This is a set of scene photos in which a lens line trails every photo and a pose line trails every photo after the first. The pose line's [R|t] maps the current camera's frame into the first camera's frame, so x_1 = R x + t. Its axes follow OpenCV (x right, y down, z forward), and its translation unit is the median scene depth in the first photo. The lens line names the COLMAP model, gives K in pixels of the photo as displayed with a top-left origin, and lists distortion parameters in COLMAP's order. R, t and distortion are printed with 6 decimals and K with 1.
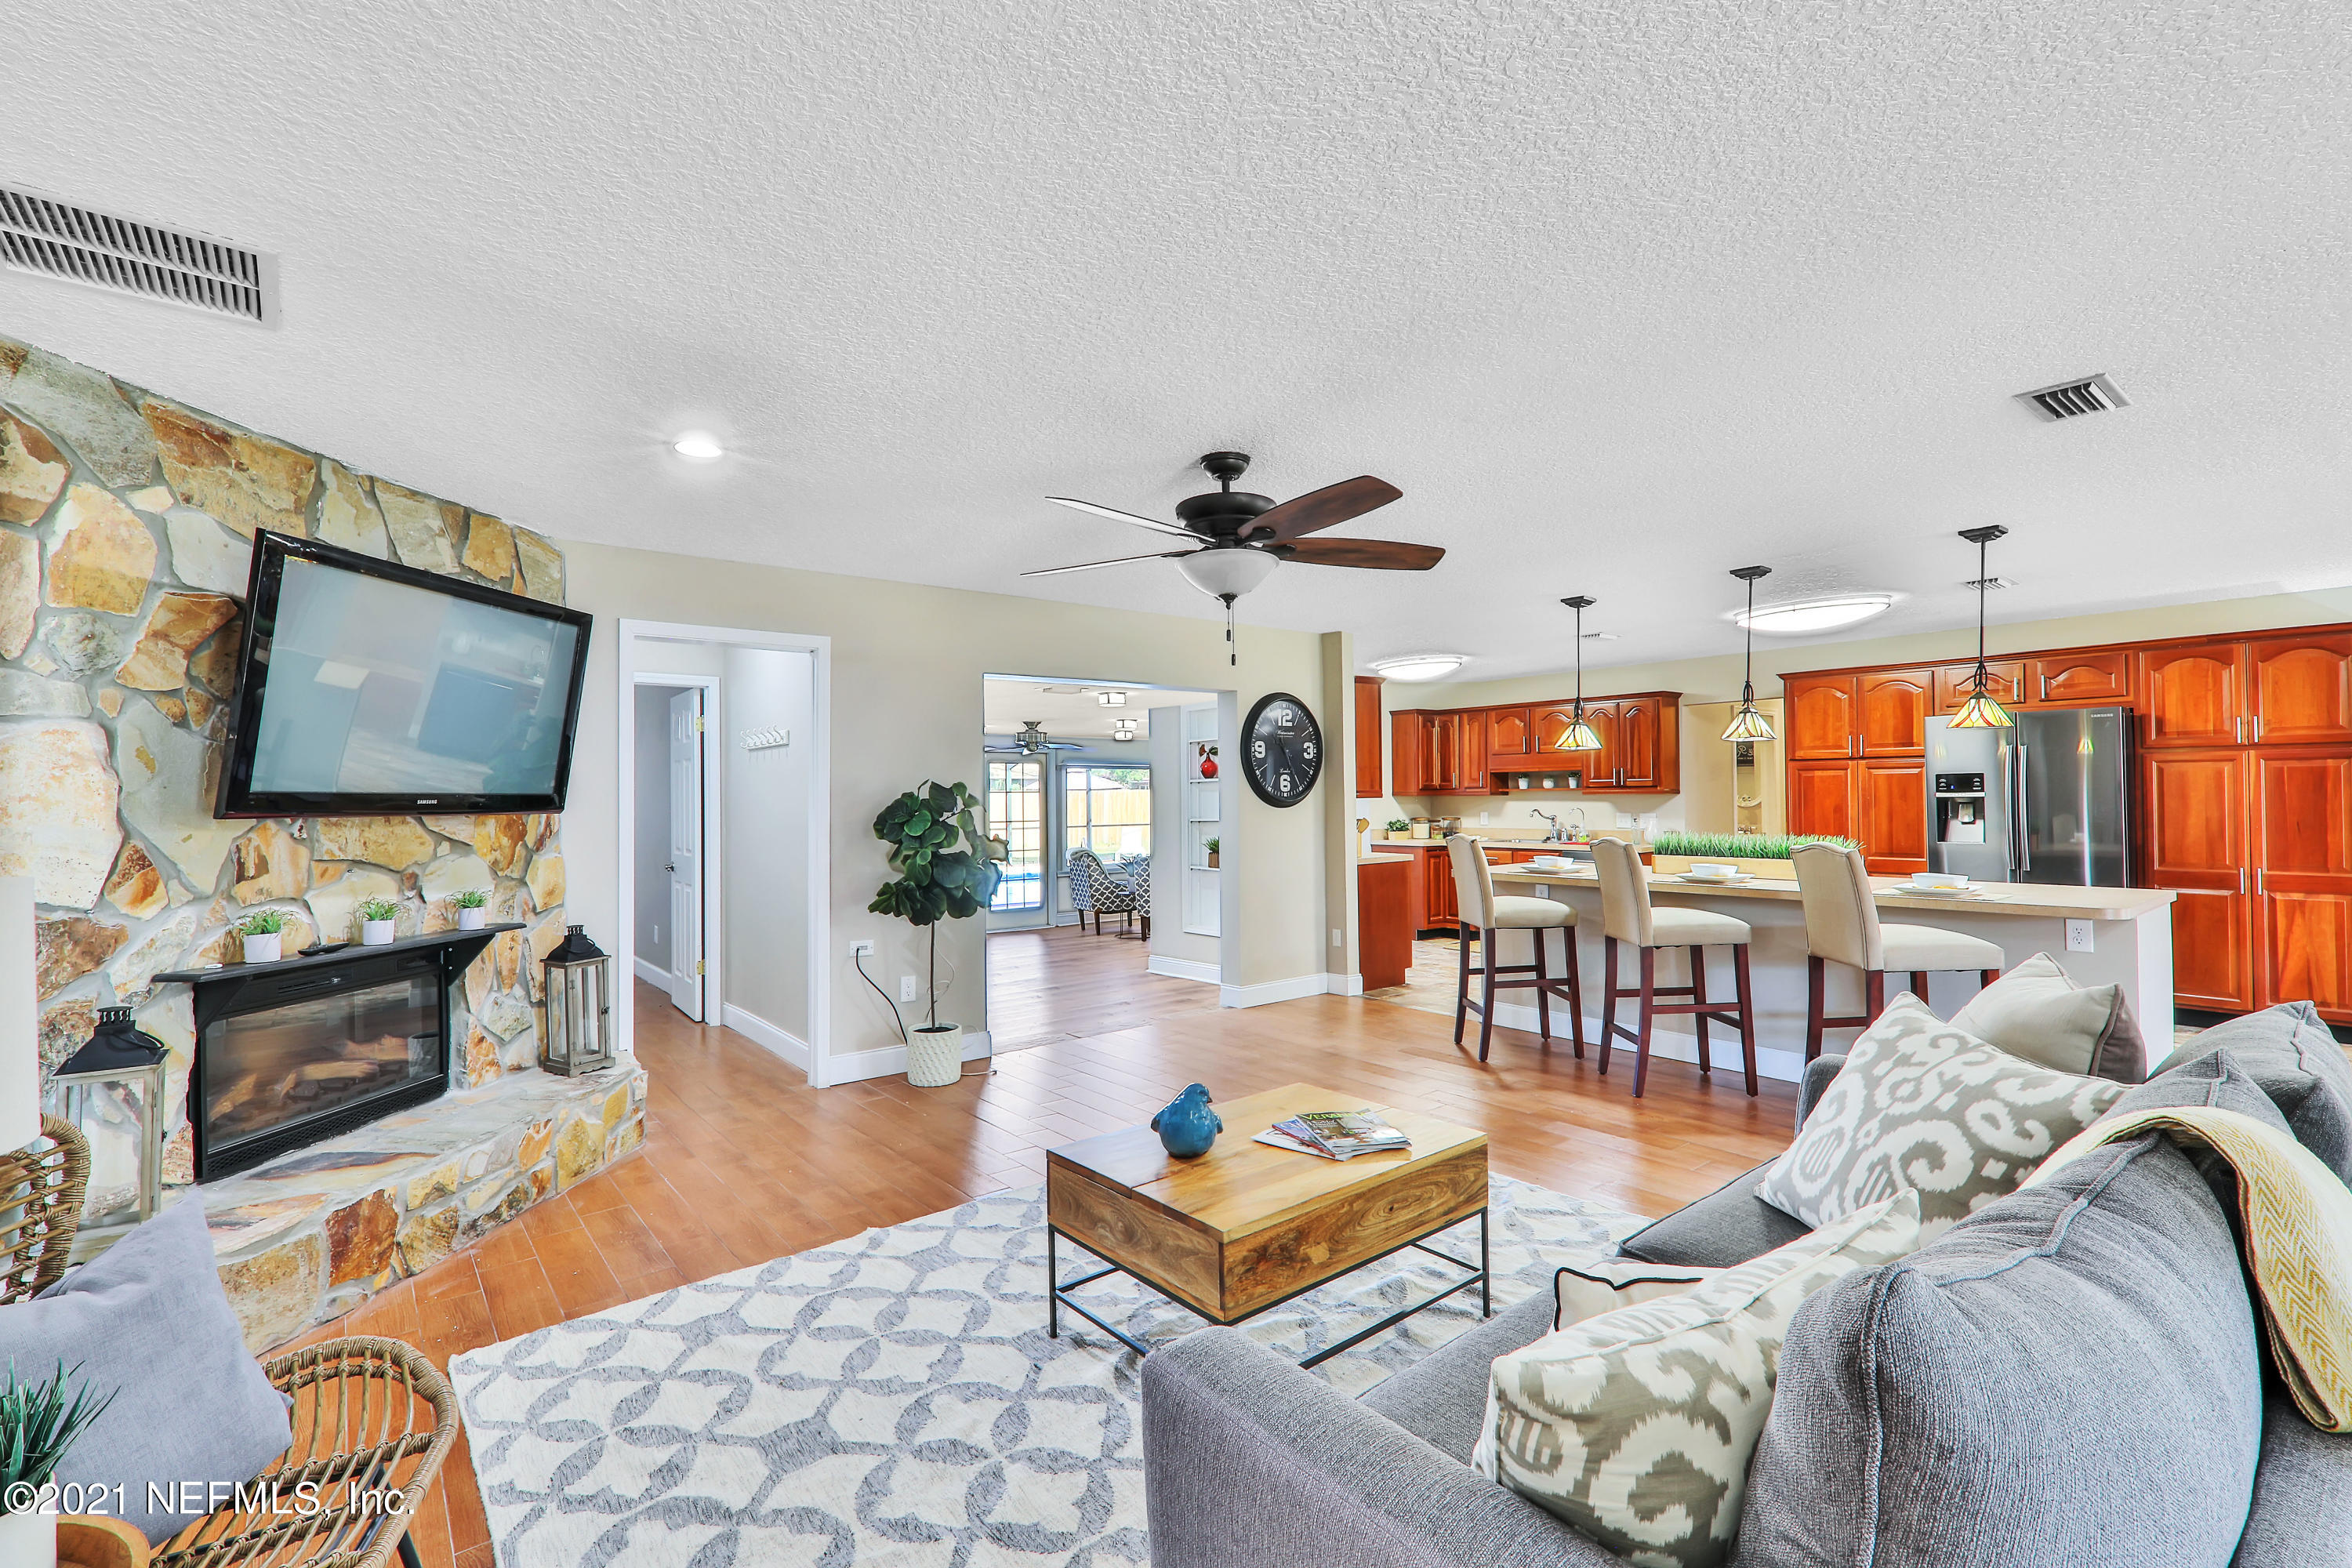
lens RADIAL K [[1032.5, 0, 1178.1], [0, 1032.5, 793.6], [0, 0, 1]] dist [-0.000260, -0.000223]
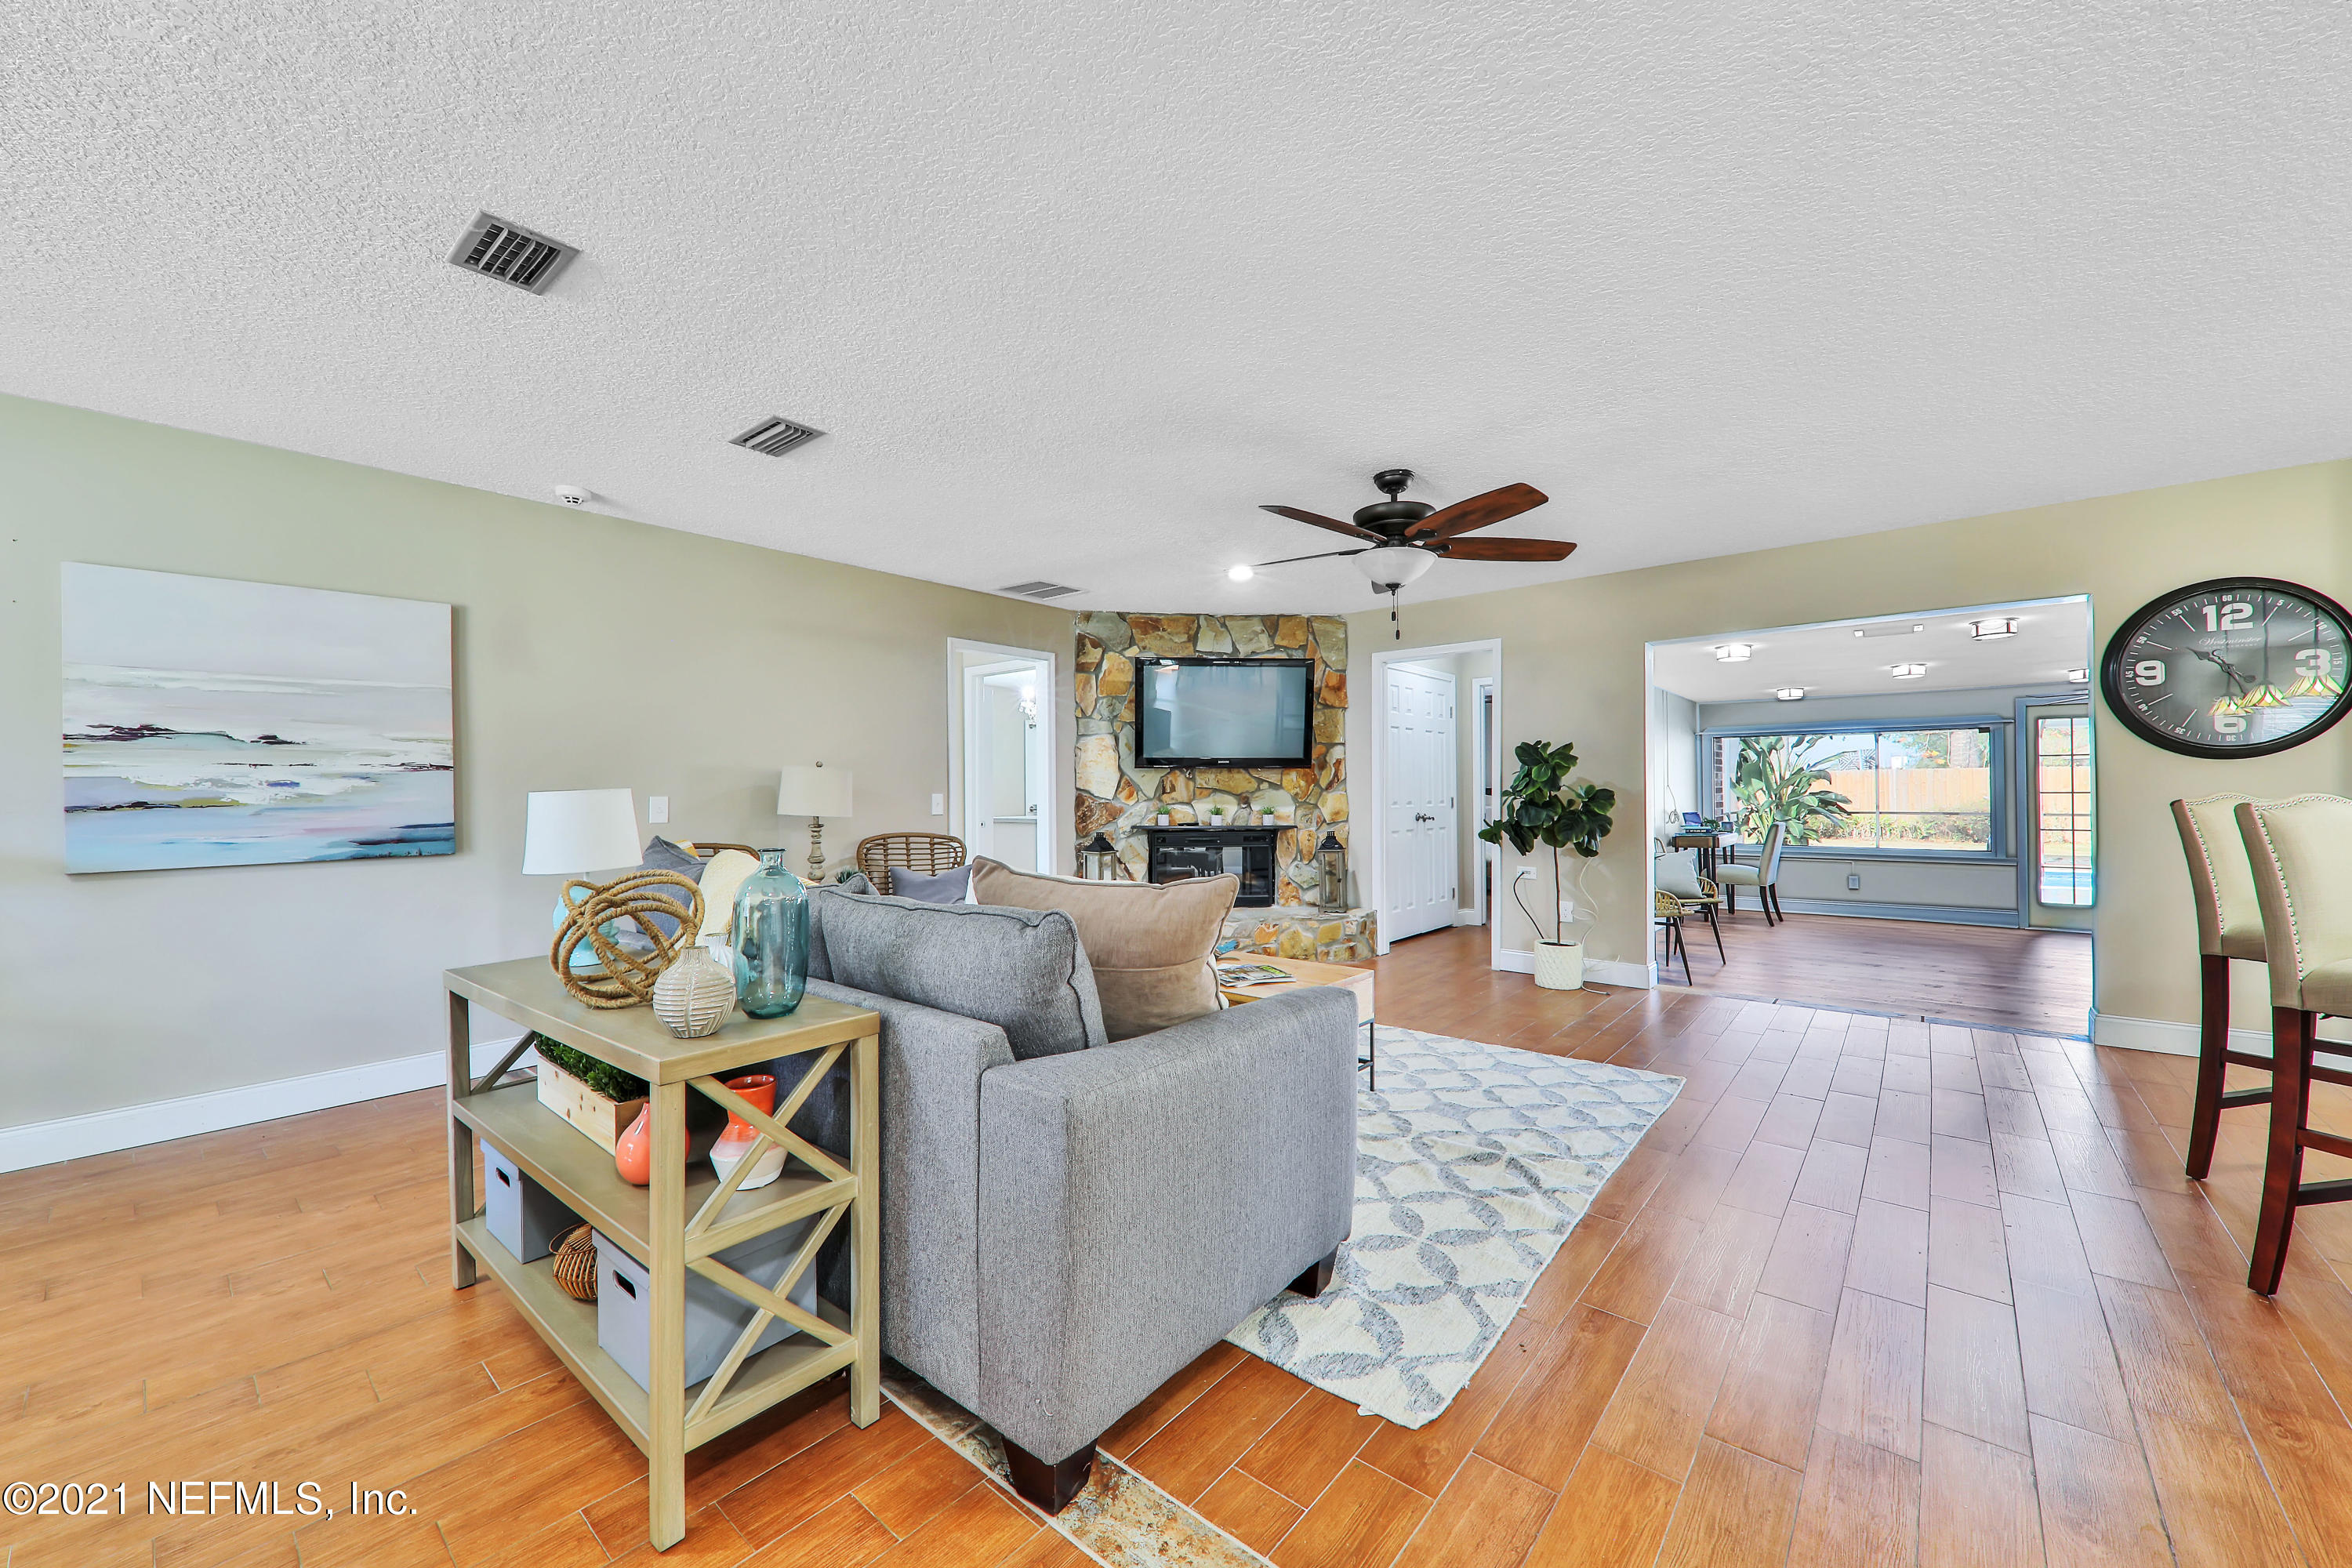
lens RADIAL K [[911.0, 0, 1179.0], [0, 911.0, 780.7], [0, 0, 1]] dist [0.000237, -0.000013]
pose [[0.180926, -0.002690, -0.983493, 1.236234], [0.006695, 0.999976, -0.001504, 0.053519], [0.983474, -0.006313, 0.180940, 0.603636]]
